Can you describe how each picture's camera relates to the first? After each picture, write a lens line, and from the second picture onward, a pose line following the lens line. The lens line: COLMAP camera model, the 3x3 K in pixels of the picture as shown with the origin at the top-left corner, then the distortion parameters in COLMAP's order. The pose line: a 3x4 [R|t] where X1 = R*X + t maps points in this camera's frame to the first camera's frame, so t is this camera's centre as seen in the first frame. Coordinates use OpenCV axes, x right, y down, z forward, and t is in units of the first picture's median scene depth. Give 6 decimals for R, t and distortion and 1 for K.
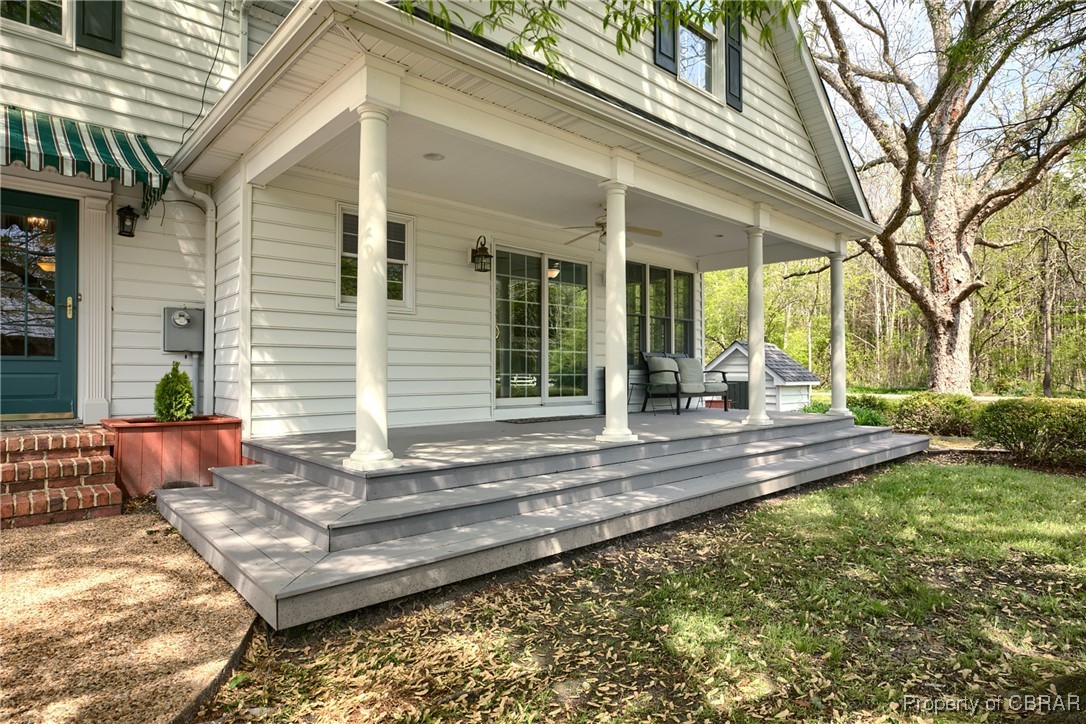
lens RADIAL K [[599.2, 0, 543.0], [0, 599.2, 362.0], [0, 0, 1]] dist [-0.020007, 0.000430]
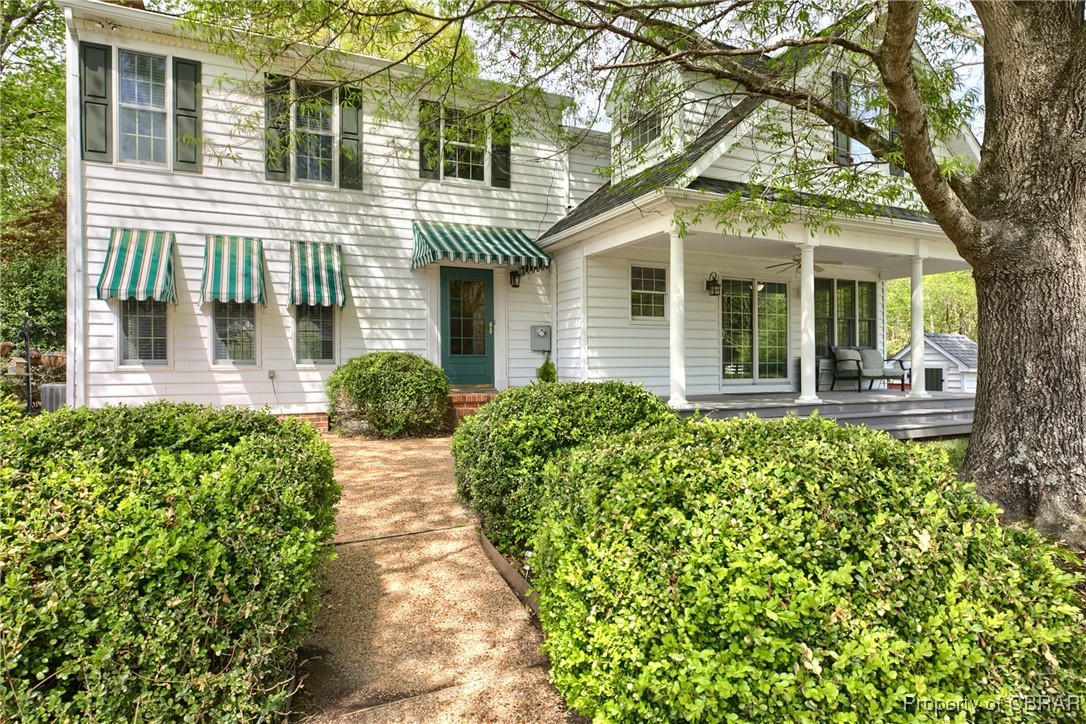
lens RADIAL K [[599.2, 0, 543.0], [0, 599.2, 362.0], [0, 0, 1]] dist [-0.020007, 0.000430]
pose [[0.953977, -0.004925, -0.299840, -0.054900], [0.010197, 0.999820, 0.016019, -0.009429], [0.299707, -0.018339, 0.953855, -0.534492]]
